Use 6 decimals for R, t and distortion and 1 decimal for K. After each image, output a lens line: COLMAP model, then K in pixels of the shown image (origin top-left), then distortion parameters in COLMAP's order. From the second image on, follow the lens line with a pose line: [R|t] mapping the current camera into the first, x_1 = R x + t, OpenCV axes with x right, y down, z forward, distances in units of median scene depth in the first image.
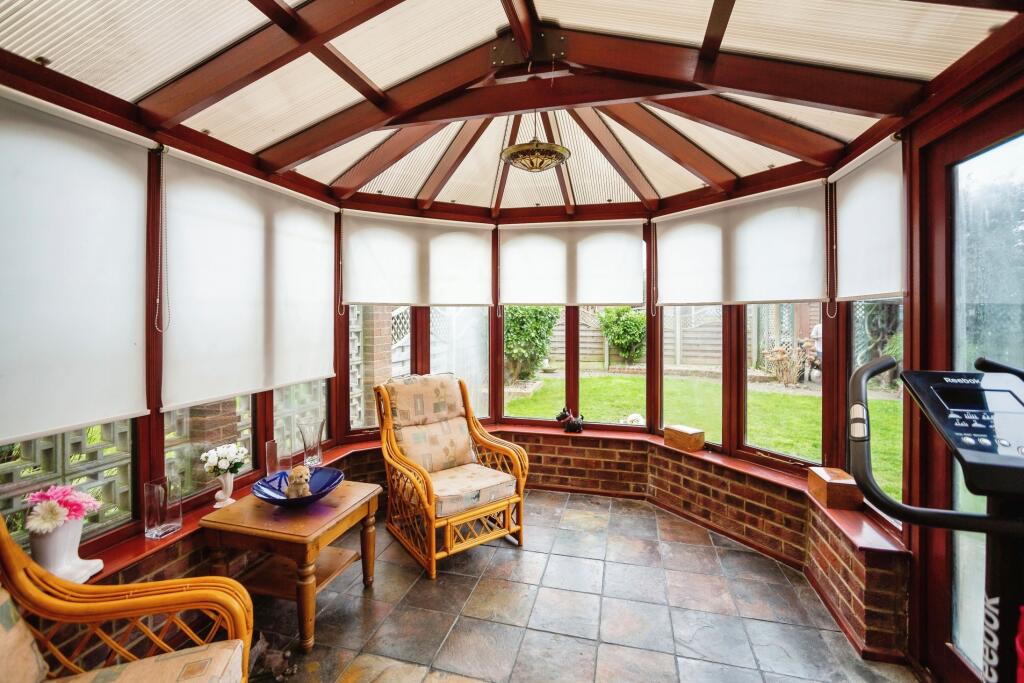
lens RADIAL K [[437.3, 0, 513.3], [0, 437.3, 337.0], [0, 0, 1]] dist [-0.028464, 0.000383]
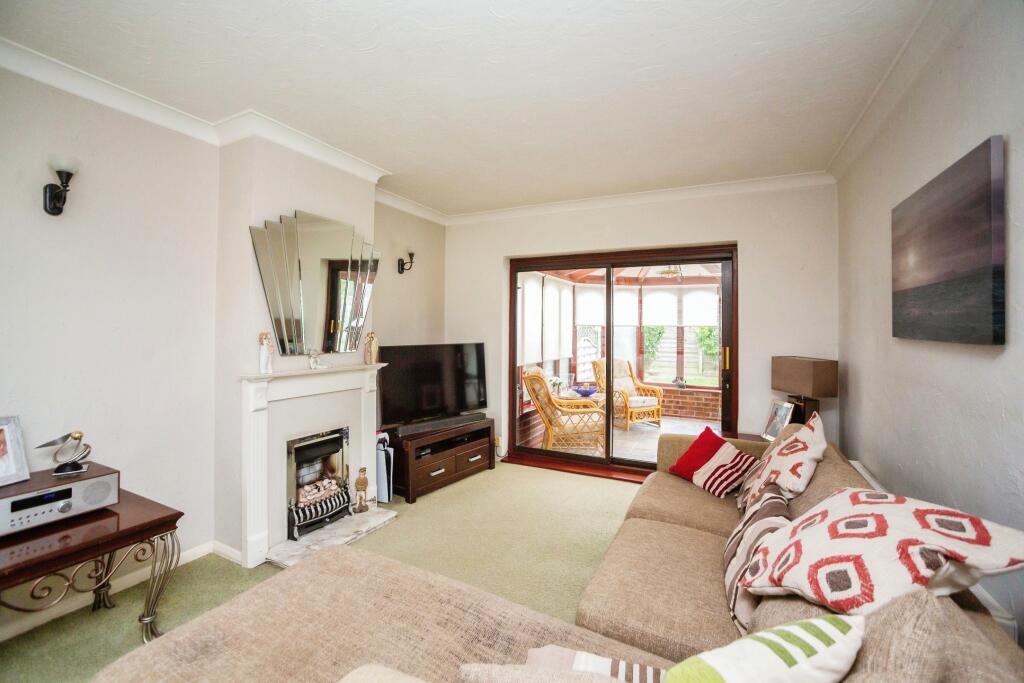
lens RADIAL K [[437.3, 0, 513.3], [0, 437.3, 337.0], [0, 0, 1]] dist [-0.028464, 0.000383]
pose [[0.979772, 0.012351, -0.199735, -0.235153], [-0.018625, 0.999389, -0.029563, 0.052326], [0.199248, 0.032685, 0.979404, -1.198576]]
